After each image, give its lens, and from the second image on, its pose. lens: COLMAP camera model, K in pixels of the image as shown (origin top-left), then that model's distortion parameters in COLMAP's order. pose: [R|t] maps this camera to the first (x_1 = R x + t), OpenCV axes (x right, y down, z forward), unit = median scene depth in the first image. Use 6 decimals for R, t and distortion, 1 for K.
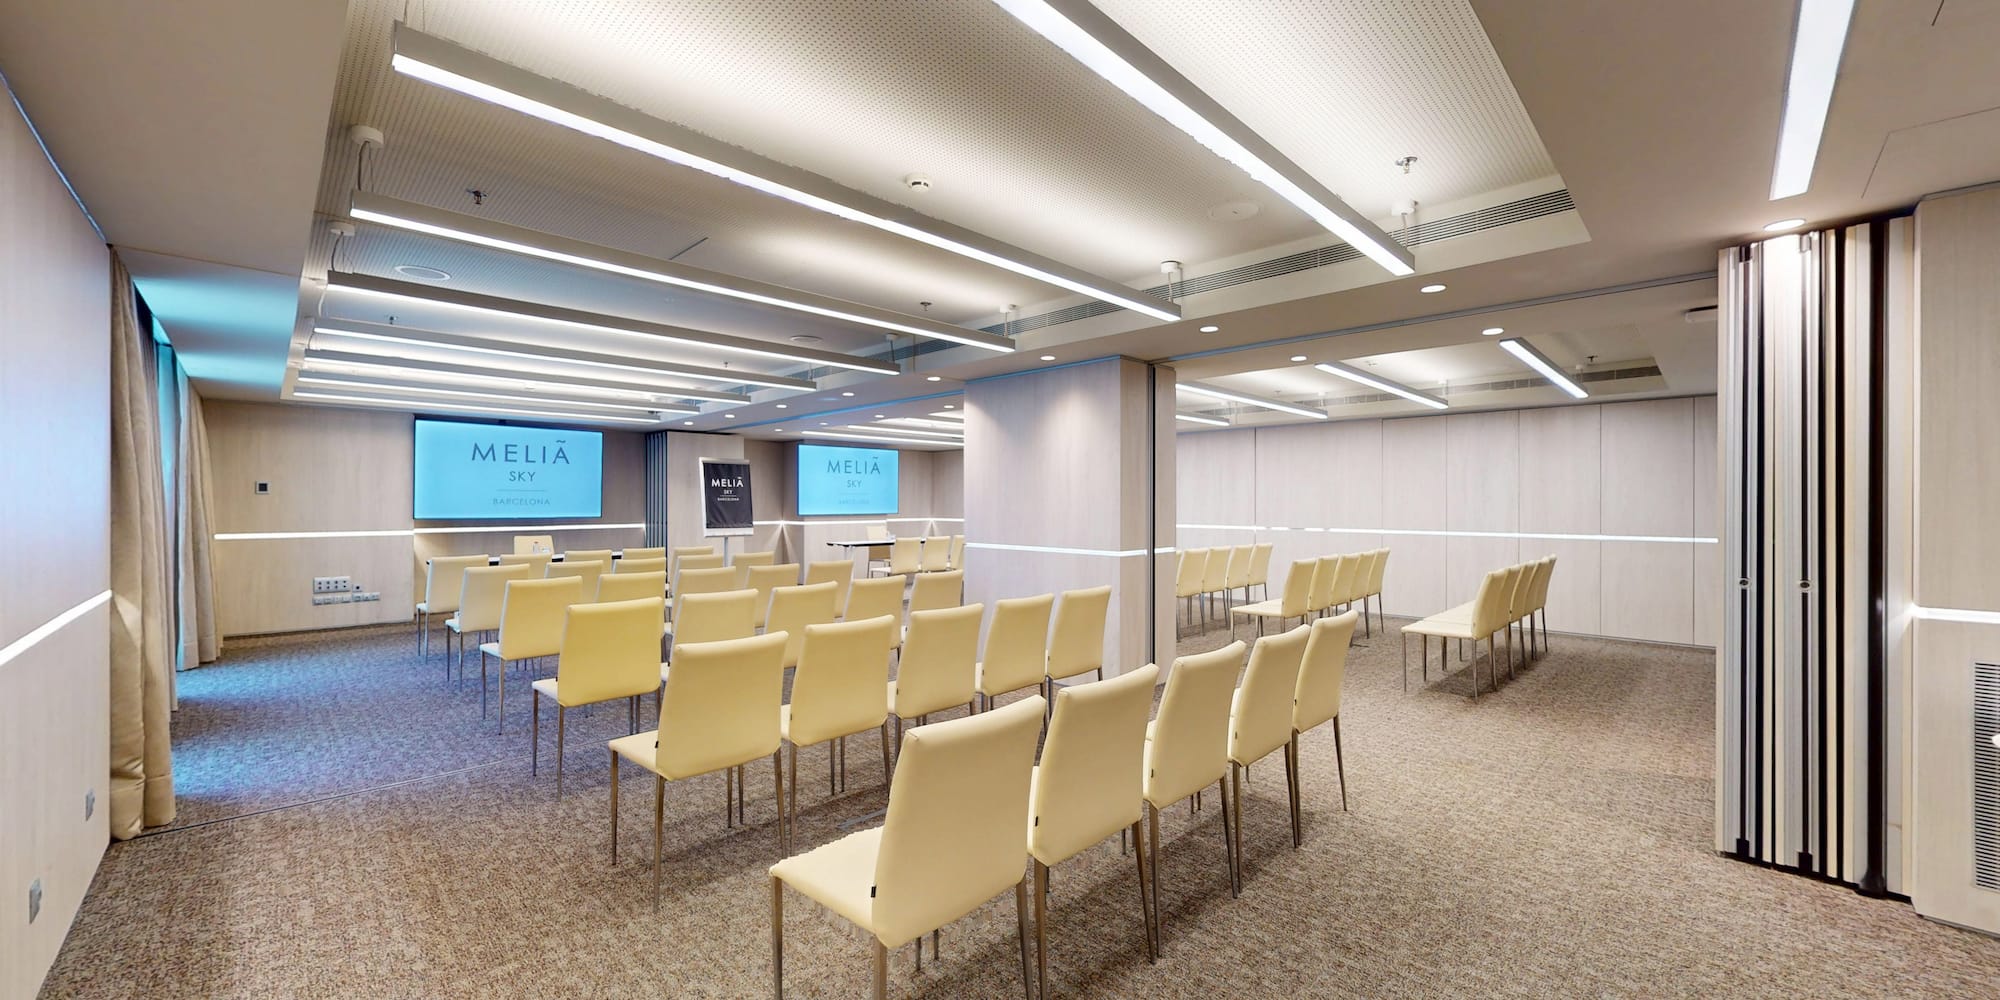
lens RADIAL K [[728.5, 0, 999.7], [0, 728.5, 526.5], [0, 0, 1]] dist [-0.005608, -0.000085]
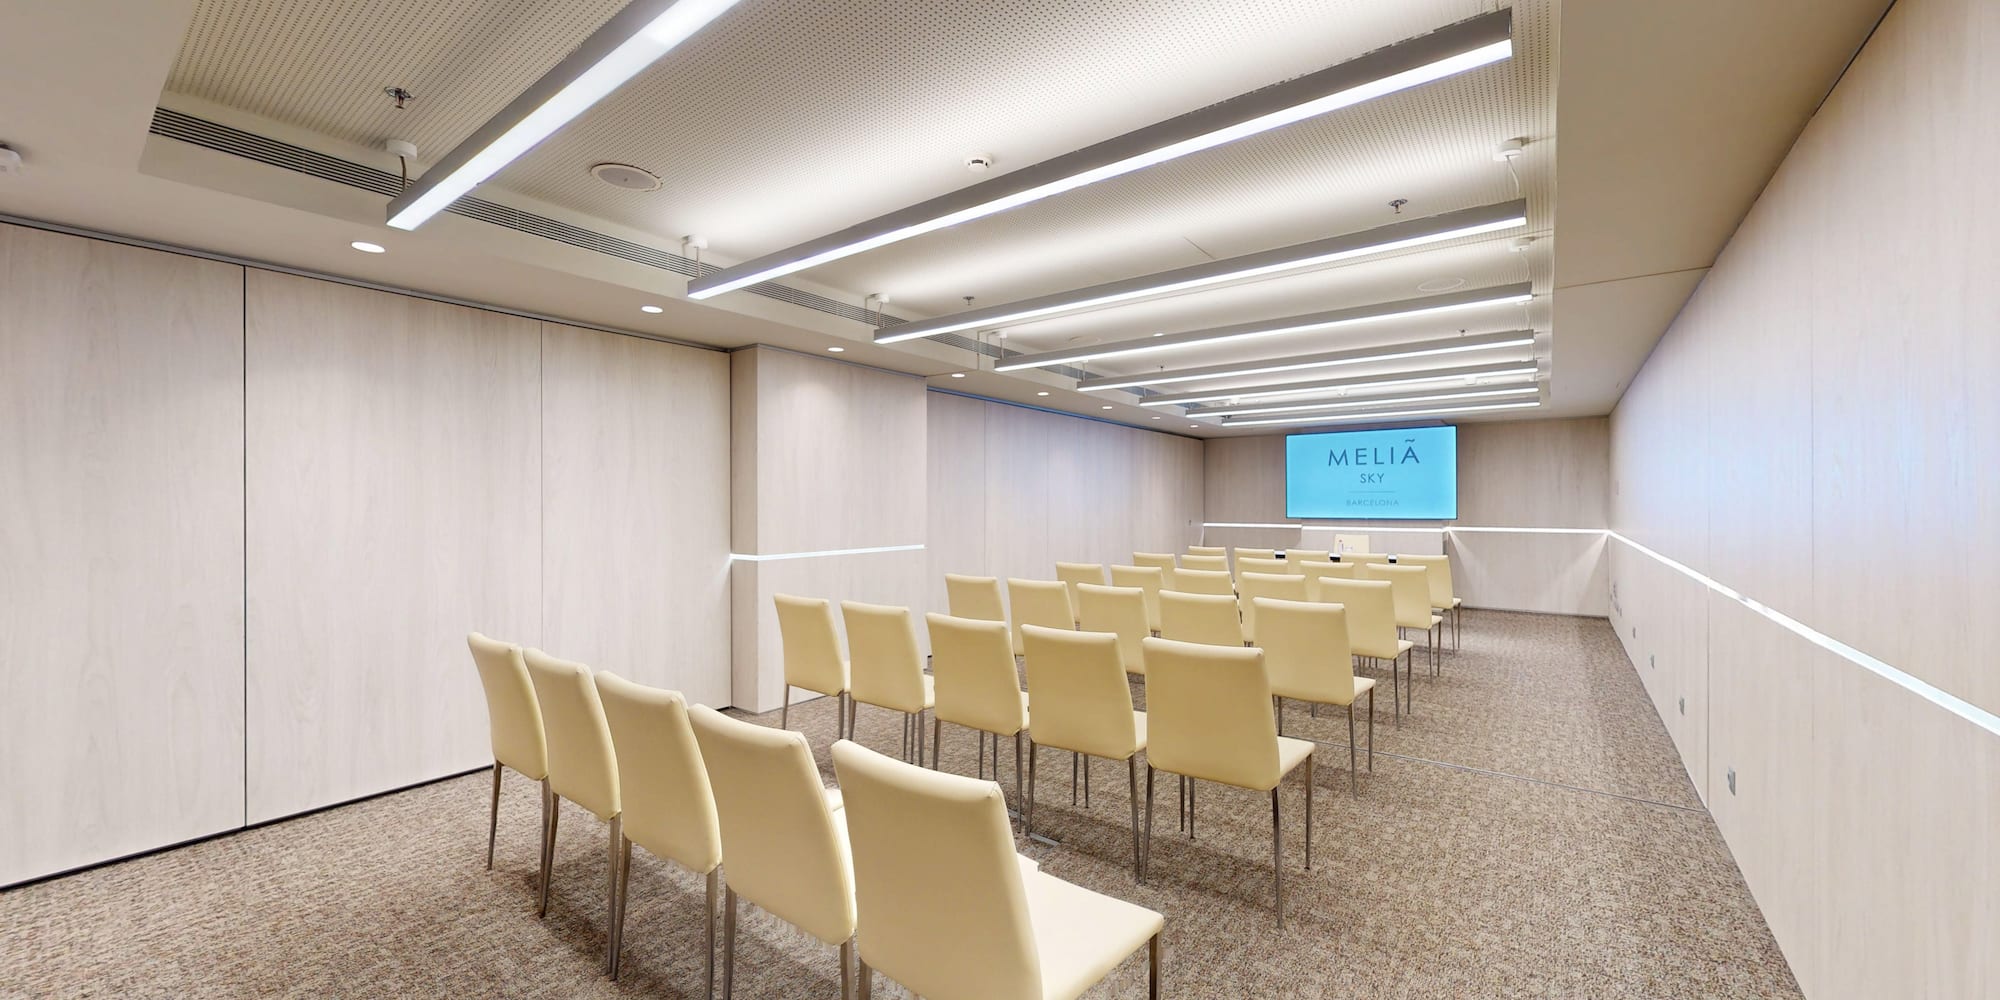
lens RADIAL K [[735.3, 0, 999.2], [0, 735.3, 503.4], [0, 0, 1]] dist [0.004830, 0.000150]
pose [[0.090675, 0.000992, -0.995880, 0.397589], [-0.033302, 0.999443, -0.002036, -0.015009], [0.995324, 0.033350, 0.090658, 0.434408]]
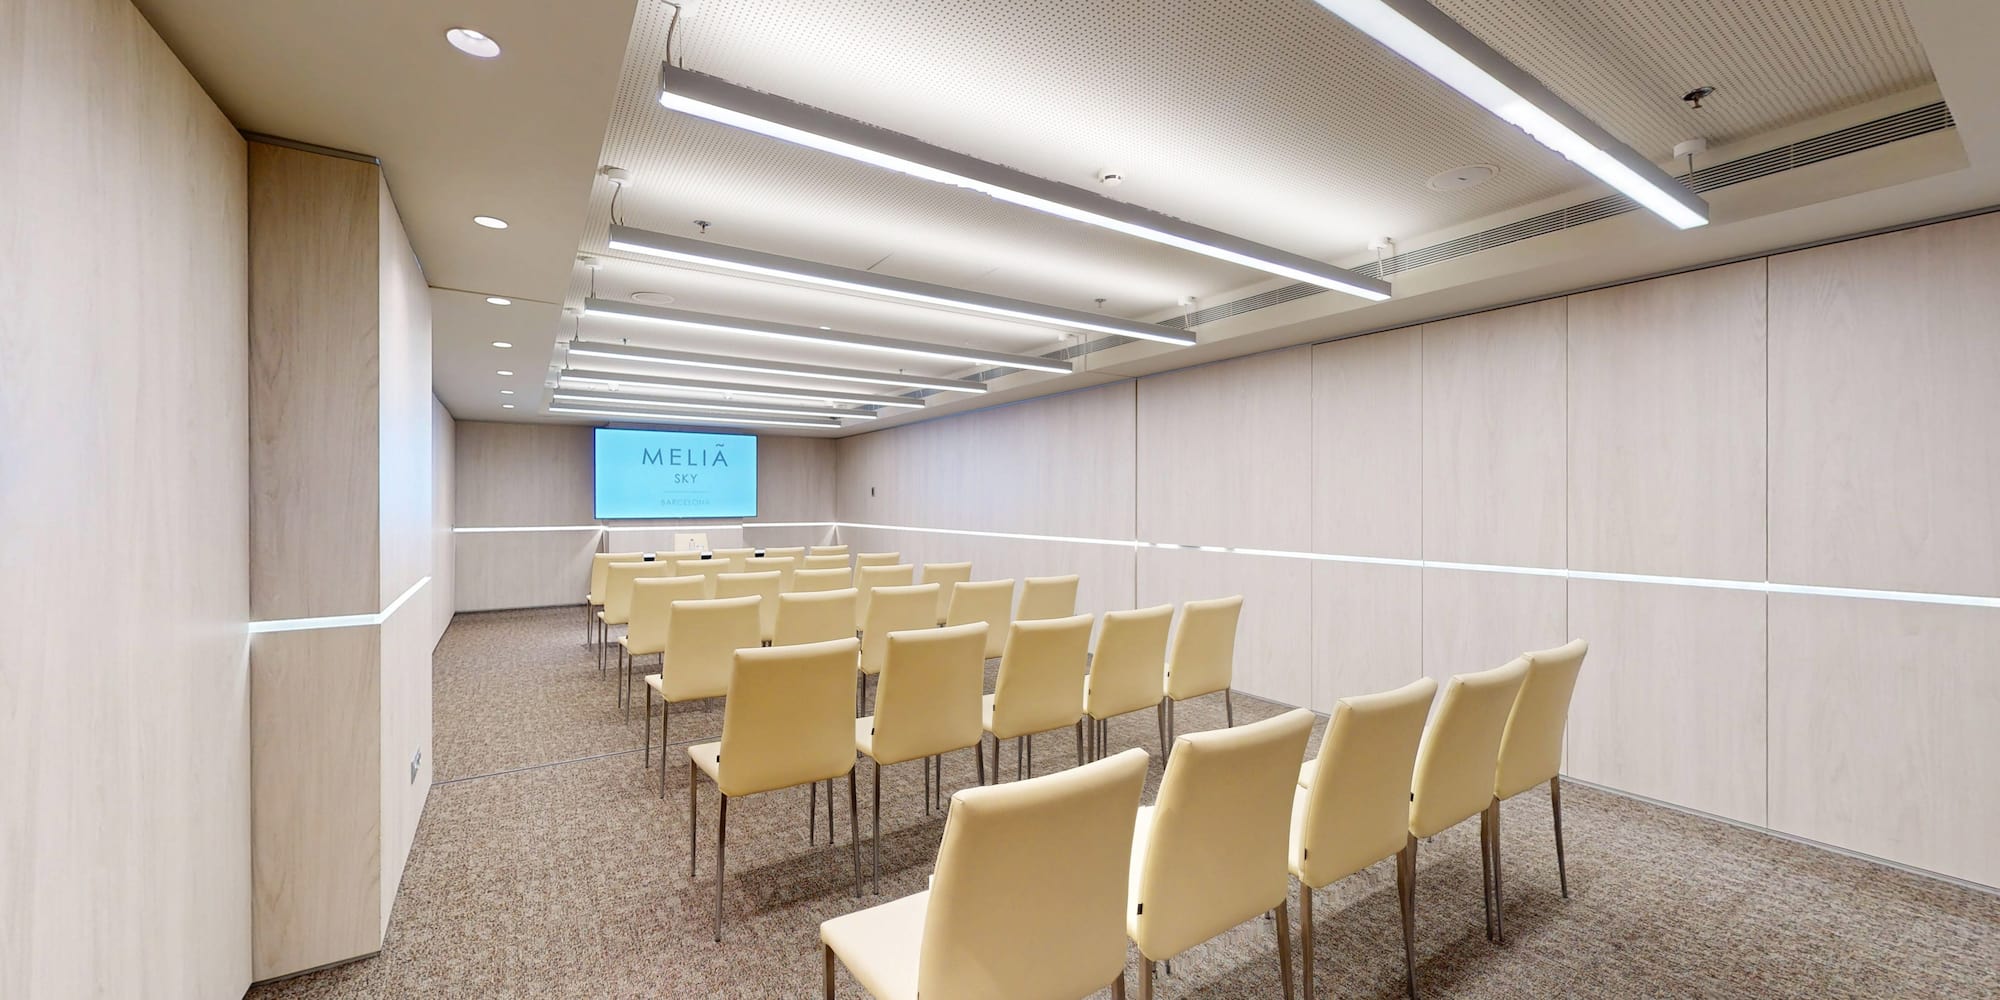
lens RADIAL K [[735.3, 0, 999.2], [0, 735.3, 503.4], [0, 0, 1]] dist [0.004830, 0.000150]
pose [[0.967137, 0.000877, -0.254253, 0.079779], [-0.009199, 0.999460, -0.031543, -0.002280], [0.254088, 0.032846, 0.966623, 0.077765]]
